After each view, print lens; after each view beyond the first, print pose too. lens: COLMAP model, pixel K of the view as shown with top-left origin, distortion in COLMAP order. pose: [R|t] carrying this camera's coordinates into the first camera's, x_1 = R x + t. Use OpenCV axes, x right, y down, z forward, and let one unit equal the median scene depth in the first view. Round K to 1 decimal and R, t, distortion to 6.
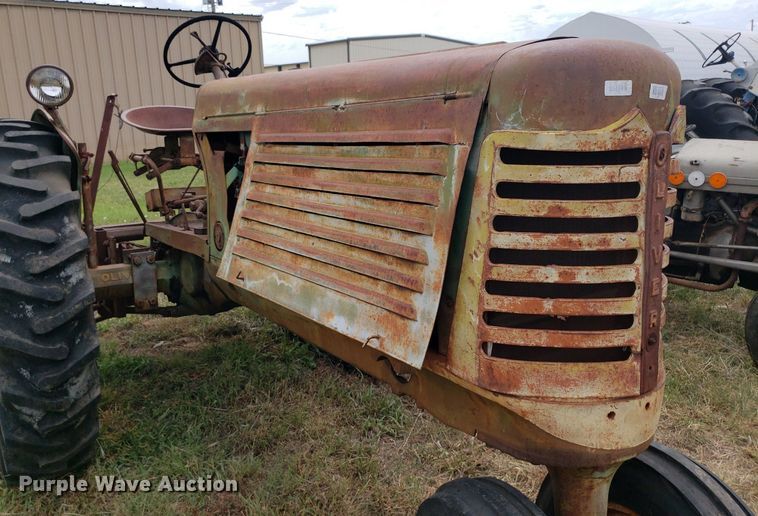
lens RADIAL K [[597.6, 0, 381.8], [0, 597.6, 230.5], [0, 0, 1]] dist [0.012692, -0.001858]
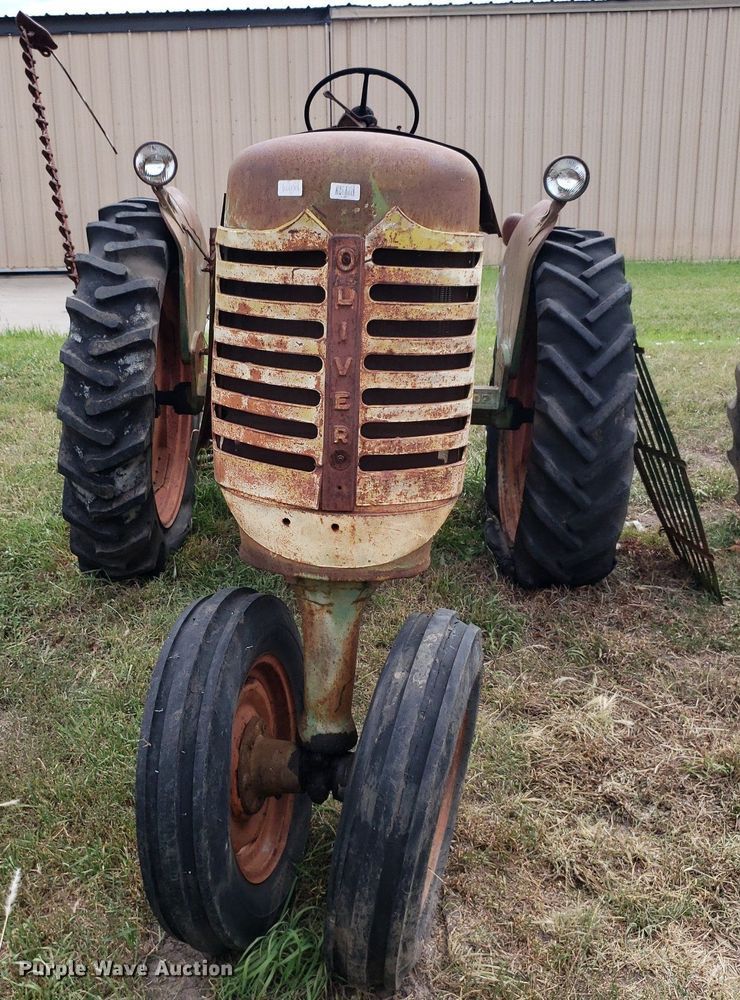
lens RADIAL K [[1095.2, 0, 283.8], [0, 1095.2, 468.7], [0, 0, 1]] dist [0.289449, -1.147147]
pose [[0.758928, 0.173184, -0.627723, 1.394291], [-0.134707, 0.984888, 0.108860, 0.021383], [0.637089, 0.001942, 0.770788, -0.377707]]
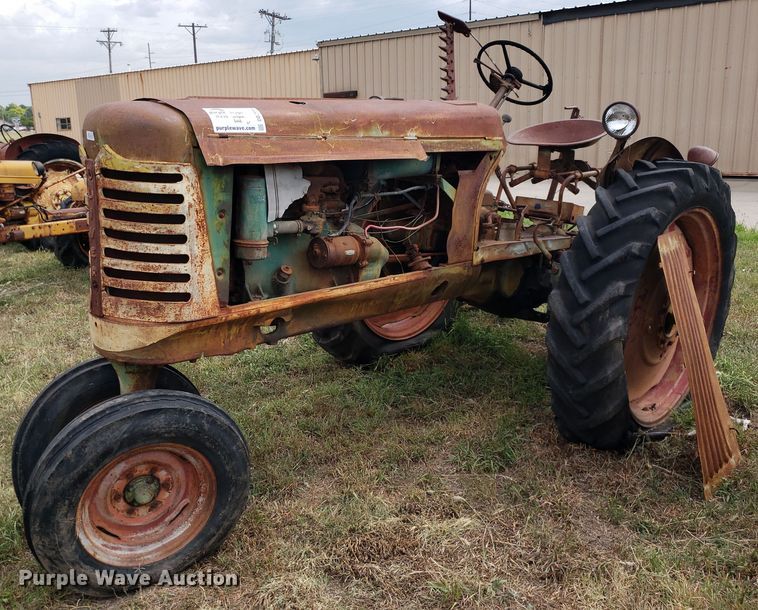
lens RADIAL K [[722.6, 0, 356.6], [0, 722.6, 282.4], [0, 0, 1]] dist [0.163935, -0.316039]
pose [[0.120707, 0.233343, -0.964873, 2.355758], [-0.187052, 0.959915, 0.208744, -0.361542], [0.974906, 0.155285, 0.159516, 1.301076]]
